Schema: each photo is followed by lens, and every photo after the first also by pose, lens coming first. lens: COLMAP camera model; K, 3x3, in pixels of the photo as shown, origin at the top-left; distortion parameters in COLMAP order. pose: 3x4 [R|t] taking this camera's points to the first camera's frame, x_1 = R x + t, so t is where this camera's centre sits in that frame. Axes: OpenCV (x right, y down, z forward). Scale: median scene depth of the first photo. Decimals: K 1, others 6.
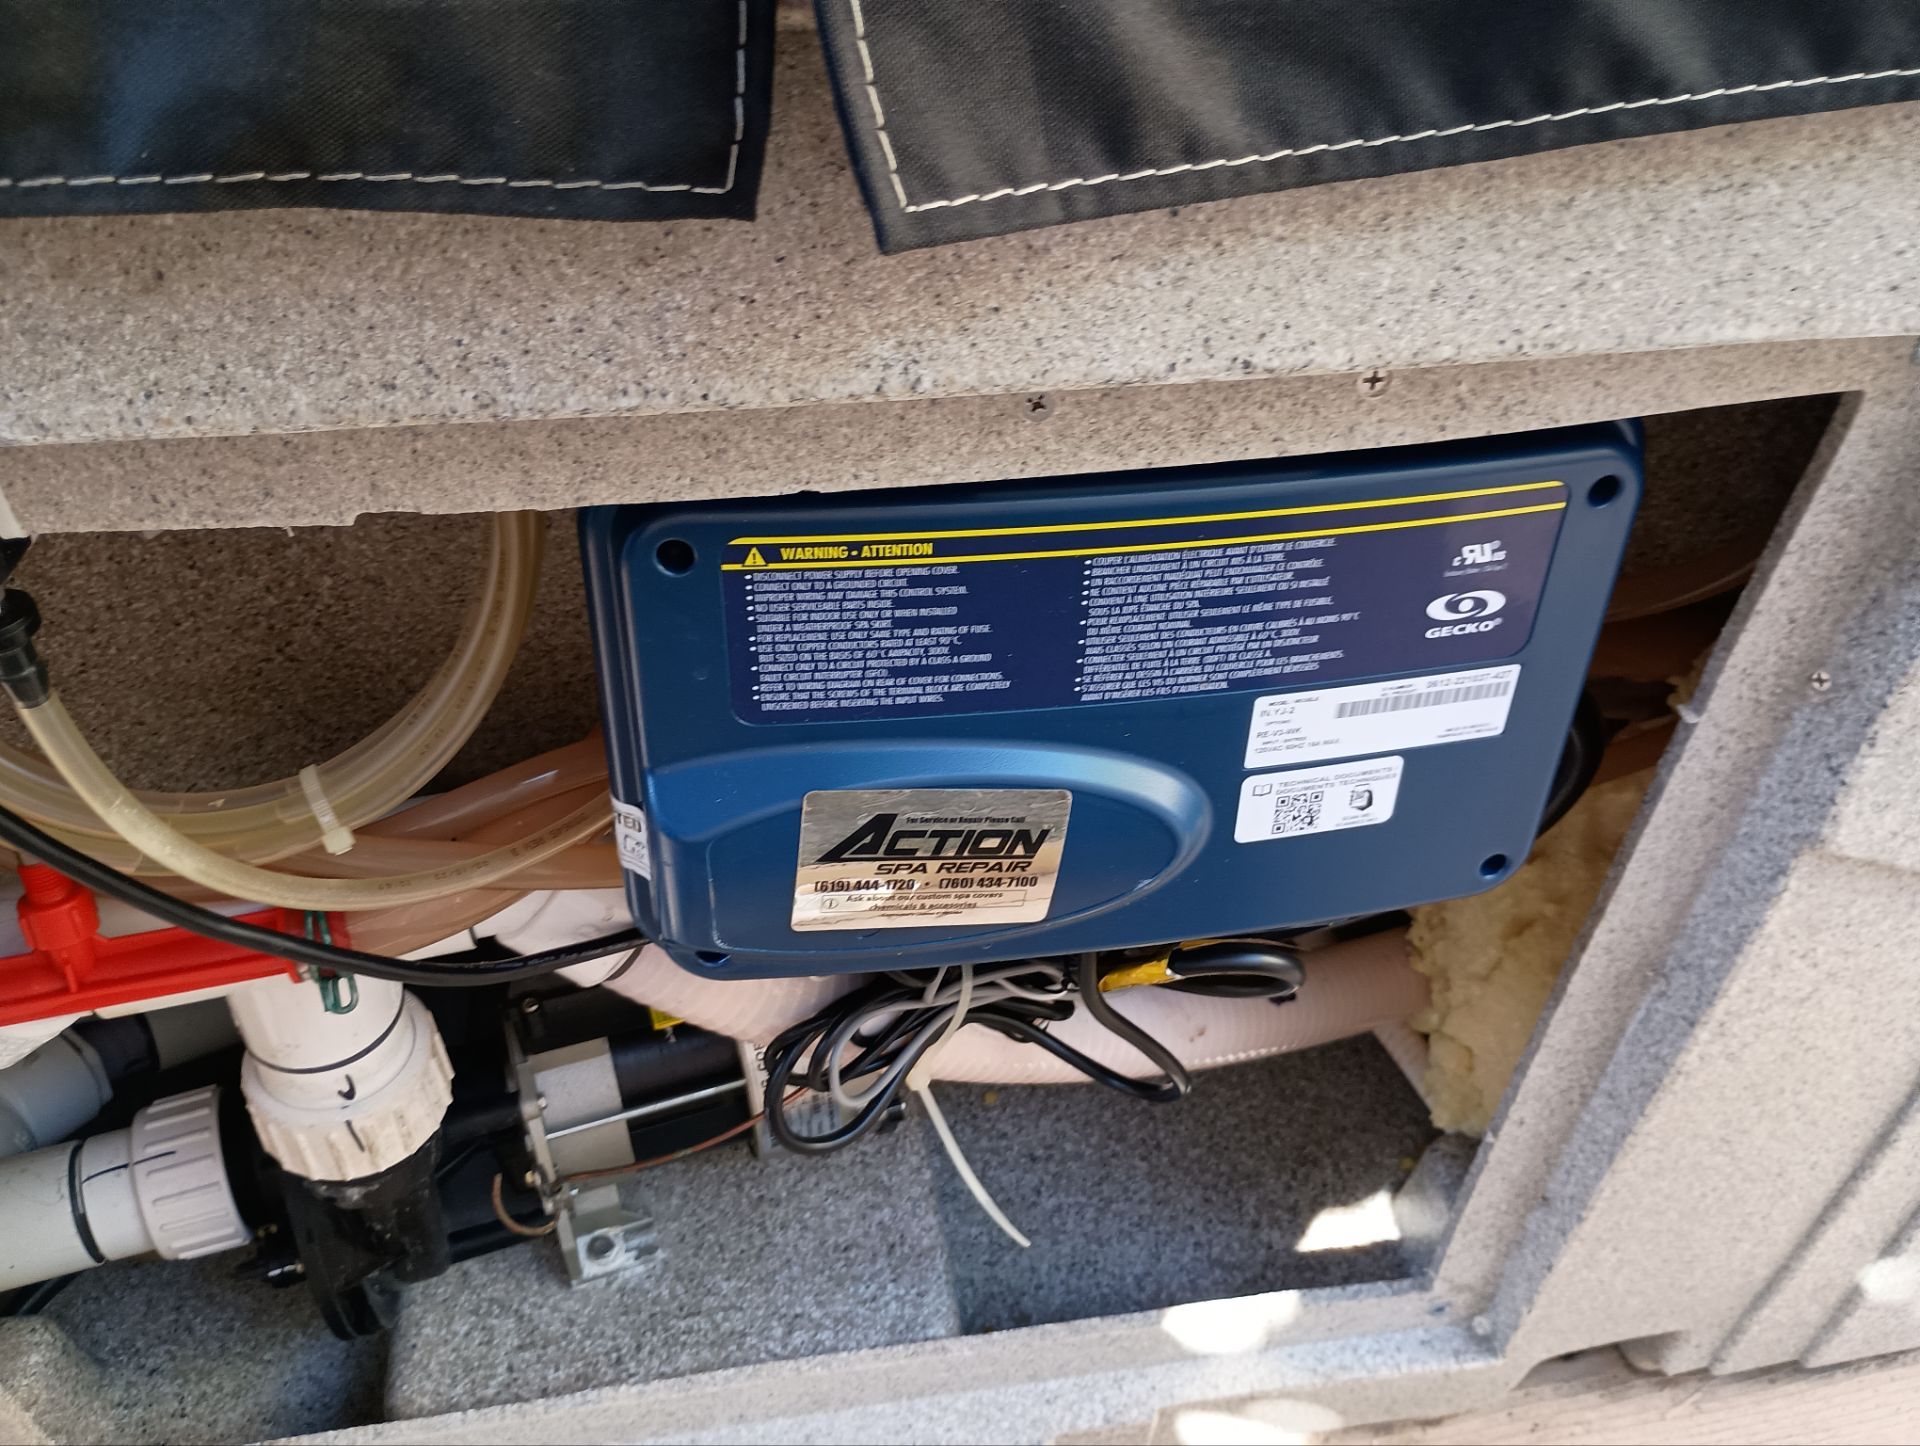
lens RADIAL K [[1585.7, 0, 960.0], [0, 1585.7, 723.0], [0, 0, 1]] dist [0.003204, -0.012061]
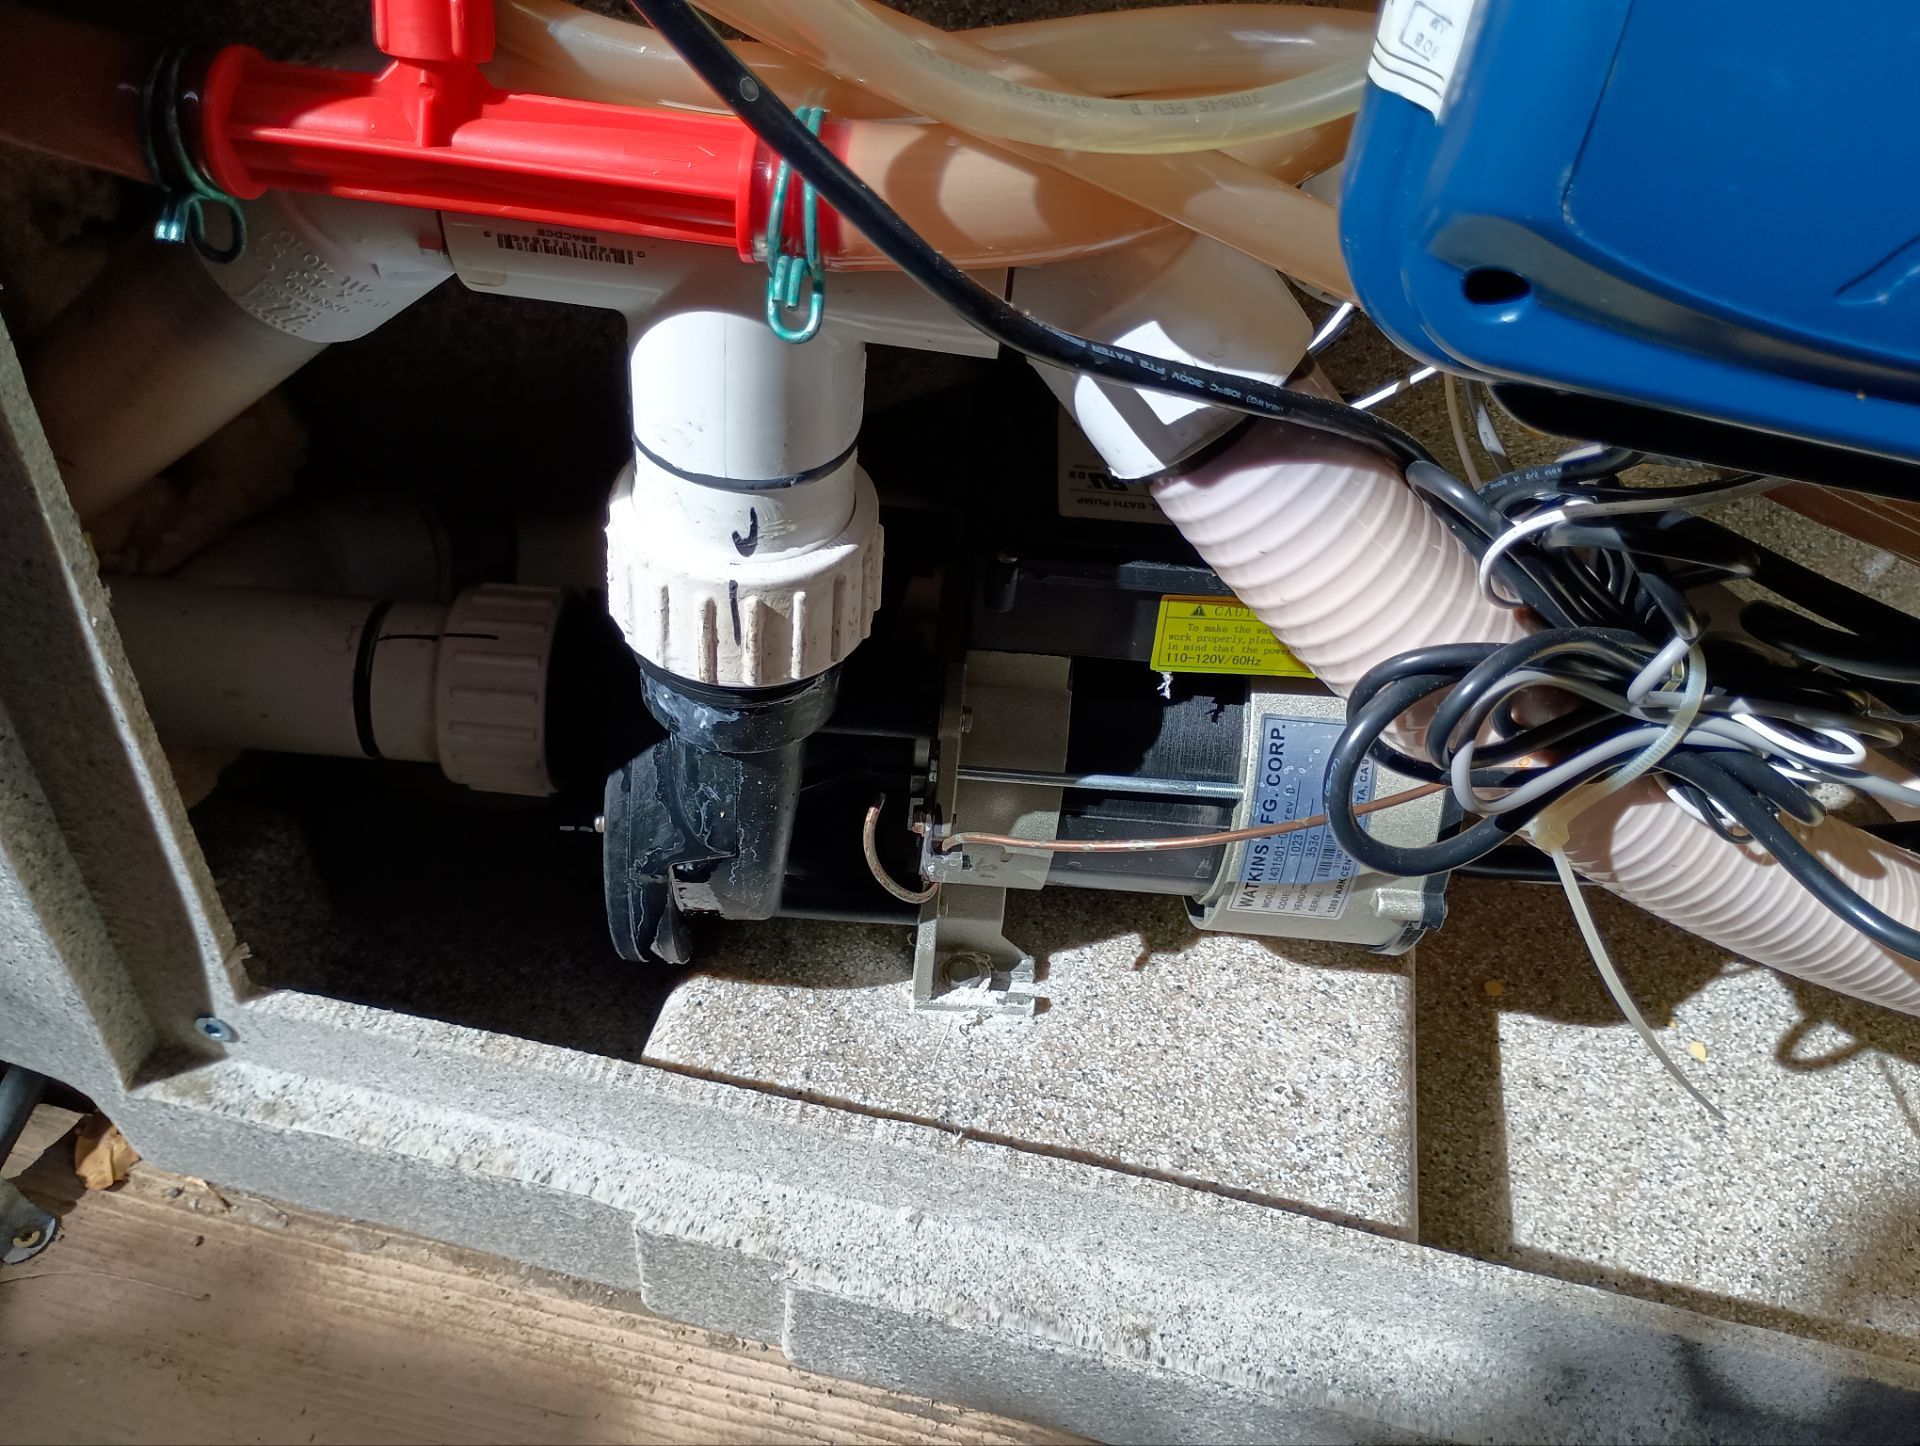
lens RADIAL K [[1585.7, 0, 960.0], [0, 1585.7, 723.0], [0, 0, 1]] dist [0.003204, -0.012061]
pose [[0.930853, 0.294723, -0.215989, -0.182719], [-0.293400, 0.955197, 0.038918, 0.344850], [0.217782, 0.027144, 0.975620, 0.501369]]
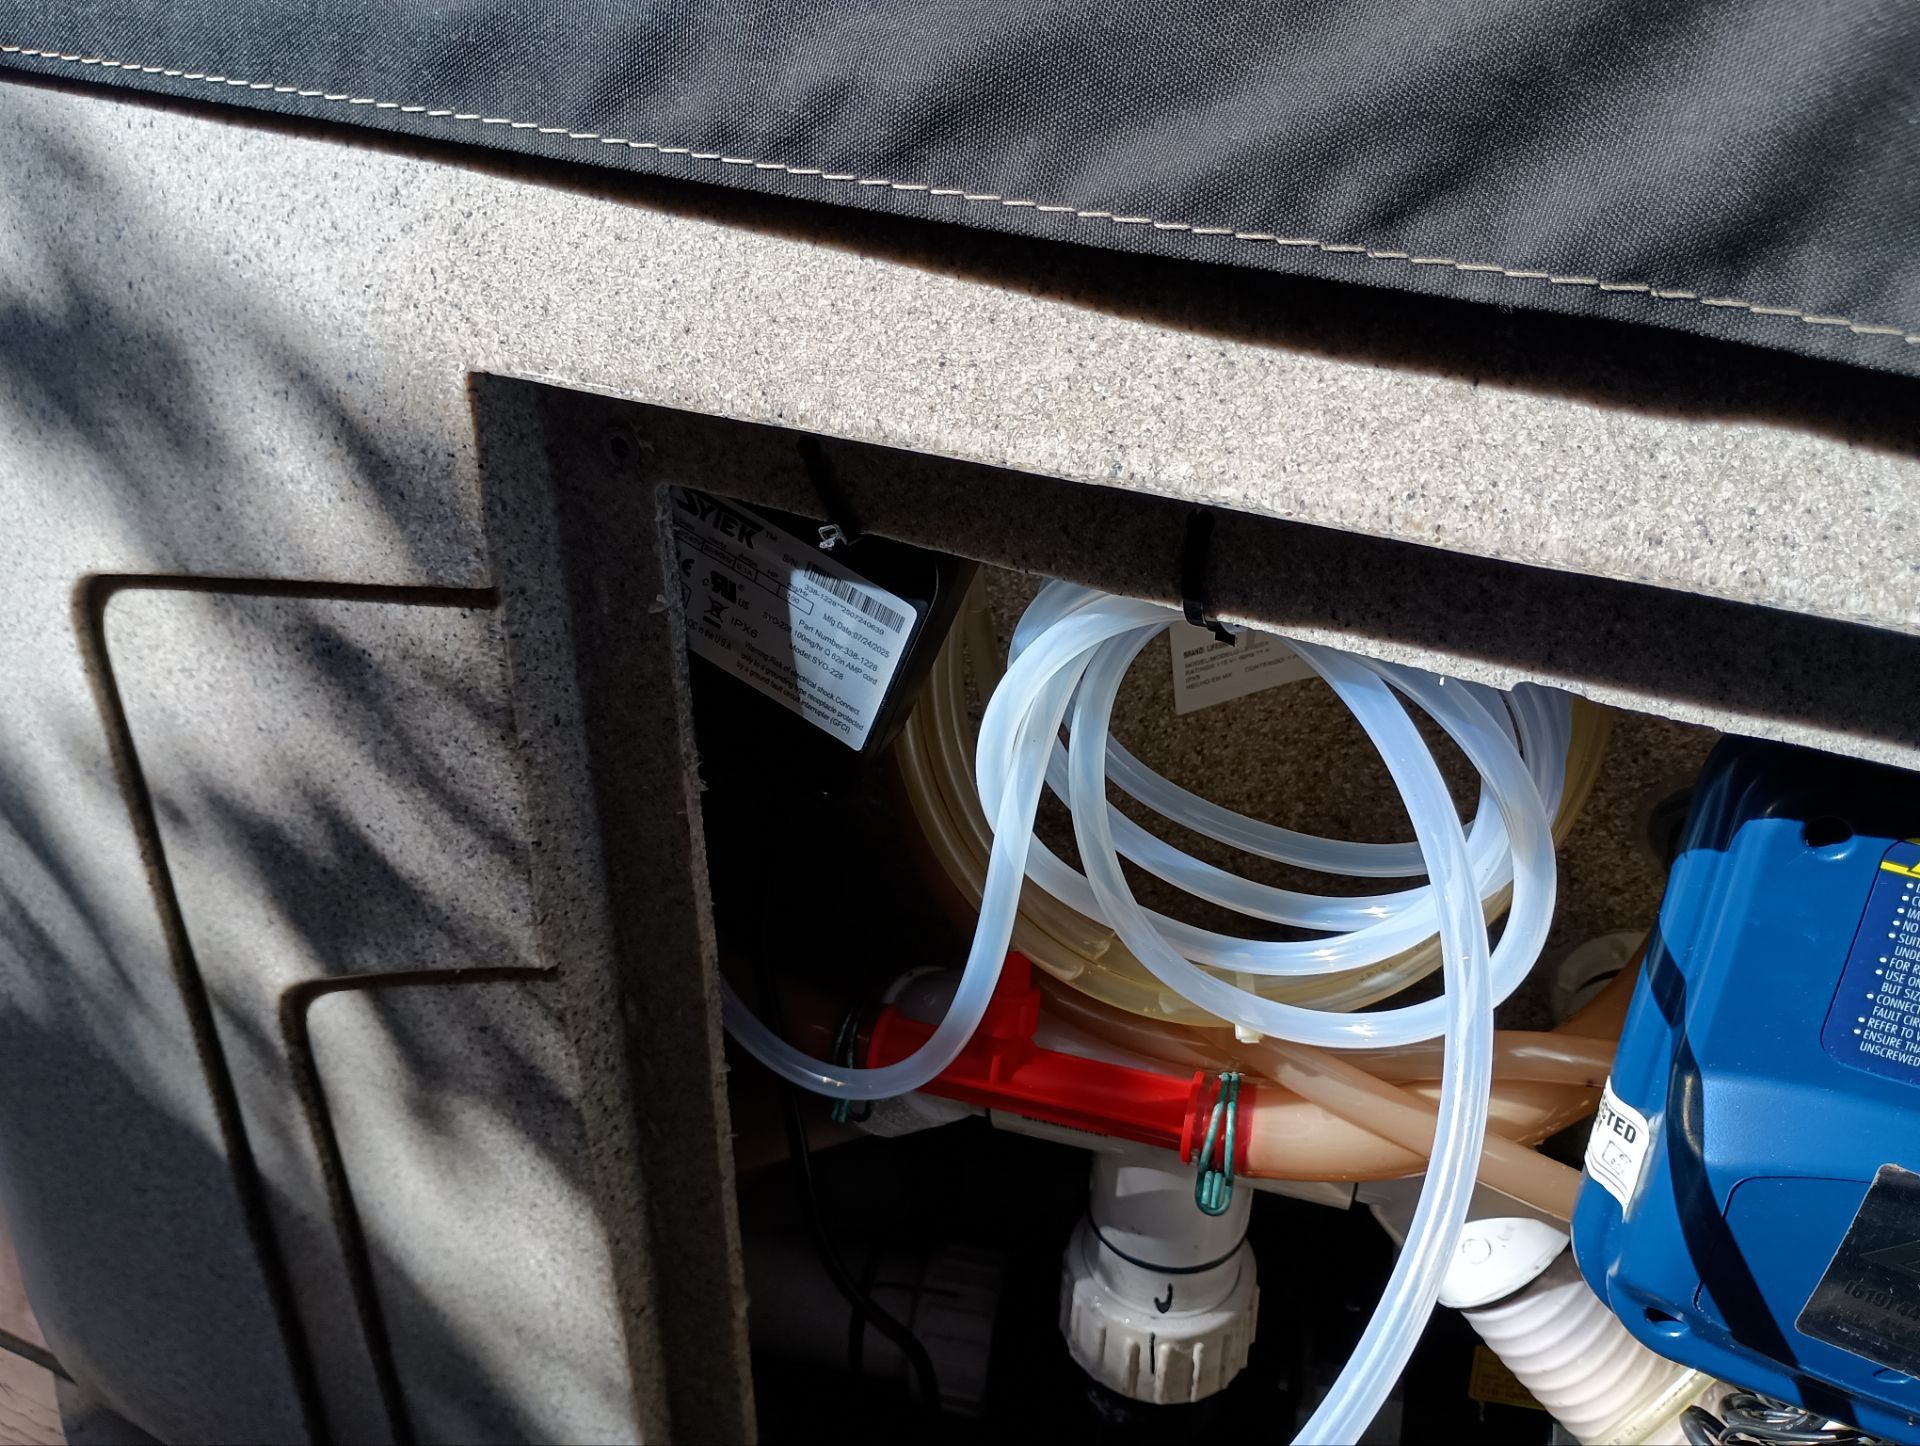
lens RADIAL K [[1585.7, 0, 960.0], [0, 1585.7, 723.0], [0, 0, 1]] dist [0.003204, -0.012061]
pose [[0.839169, 0.255070, -0.480348, -0.164114], [-0.359007, 0.923234, -0.136939, 0.116825], [0.408545, 0.287363, 0.866322, 0.039157]]
